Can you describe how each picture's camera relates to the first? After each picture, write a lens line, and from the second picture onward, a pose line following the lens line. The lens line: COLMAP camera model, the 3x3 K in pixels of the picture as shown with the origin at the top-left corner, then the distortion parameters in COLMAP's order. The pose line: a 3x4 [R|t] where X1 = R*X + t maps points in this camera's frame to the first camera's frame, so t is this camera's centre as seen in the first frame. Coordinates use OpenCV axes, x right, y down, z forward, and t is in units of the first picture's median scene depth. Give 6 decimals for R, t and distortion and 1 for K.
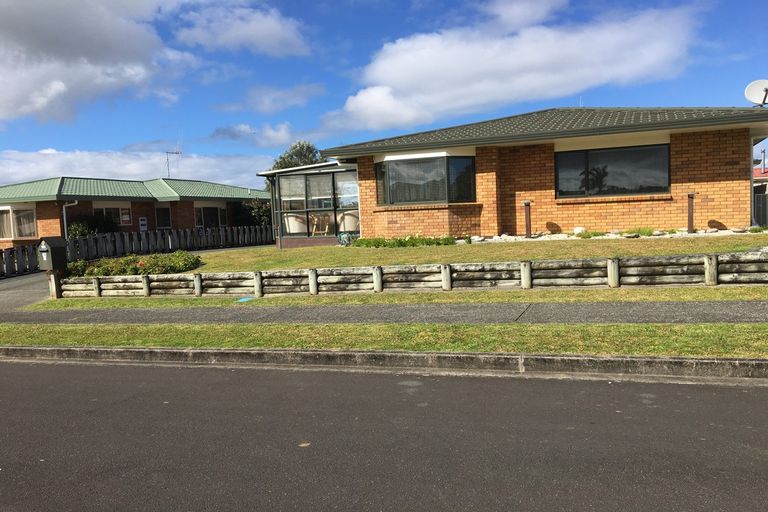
lens RADIAL K [[638.3, 0, 384.0], [0, 638.3, 256.0], [0, 0, 1]] dist [0.054030, -0.002428]
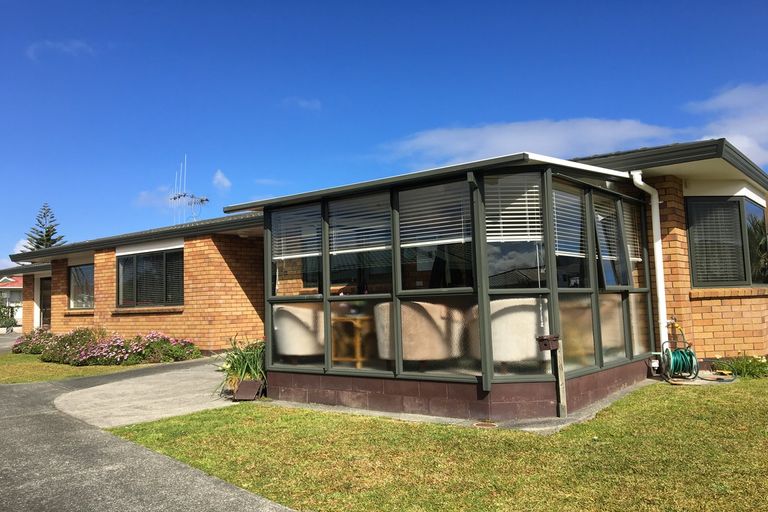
lens RADIAL K [[638.3, 0, 384.0], [0, 638.3, 256.0], [0, 0, 1]] dist [0.054030, -0.002428]
pose [[0.286648, 0.098647, 0.952944, -0.526311], [0.074286, 0.989401, -0.124766, -0.059349], [-0.955152, 0.106555, 0.276282, 1.091610]]
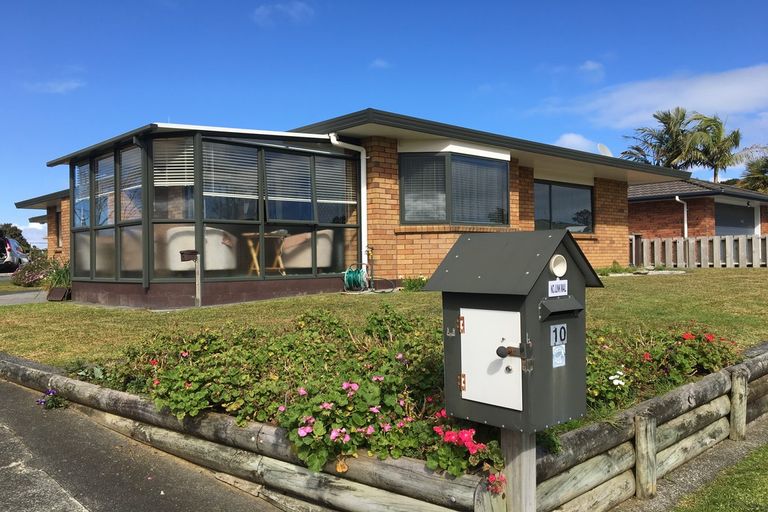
lens RADIAL K [[638.3, 0, 384.0], [0, 638.3, 256.0], [0, 0, 1]] dist [0.054030, -0.002428]
pose [[0.402316, 0.035487, 0.914813, -0.562295], [0.052149, 0.996738, -0.061600, -0.012459], [-0.914014, 0.072489, 0.399153, 0.779329]]
